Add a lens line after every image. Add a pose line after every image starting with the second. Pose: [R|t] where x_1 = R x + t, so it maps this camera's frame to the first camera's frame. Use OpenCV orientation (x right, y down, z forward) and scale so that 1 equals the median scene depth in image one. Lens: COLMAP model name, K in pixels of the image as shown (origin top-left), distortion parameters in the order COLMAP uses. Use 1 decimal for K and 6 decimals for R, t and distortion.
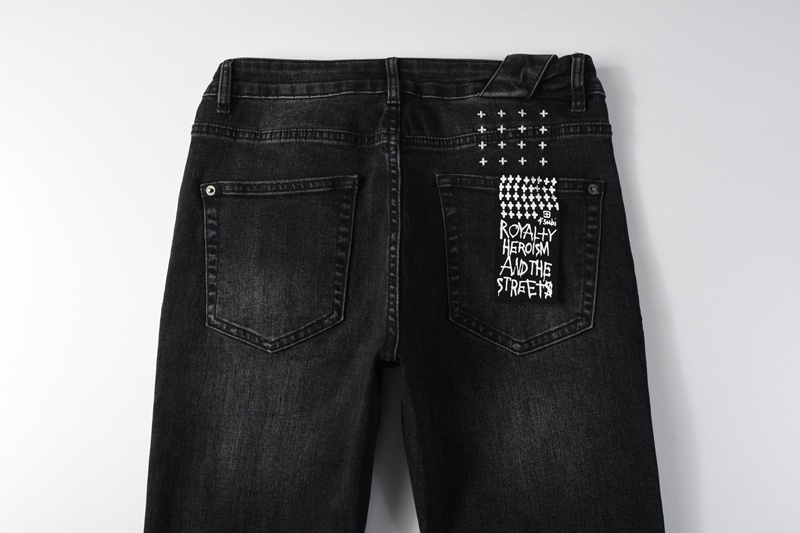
lens RADIAL K [[591.3, 0, 399.0], [0, 591.3, 267.2], [0, 0, 1]] dist [-0.027512, -0.000353]
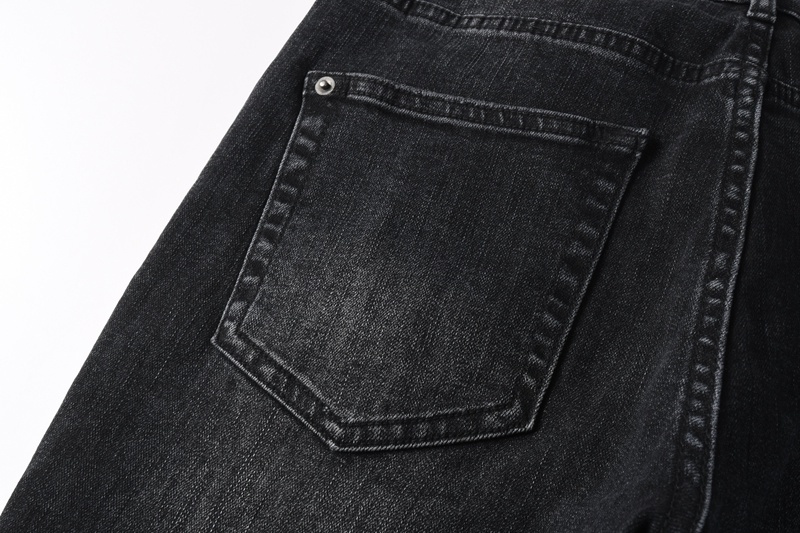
lens RADIAL K [[842.9, 0, 401.3], [0, 842.9, 266.8], [0, 0, 1]] dist [0.007913, 0.000000]
pose [[0.945252, 0.286574, -0.156121, -0.118281], [-0.318797, 0.913148, -0.254026, 0.159739], [0.069764, 0.289890, 0.954514, 0.413727]]
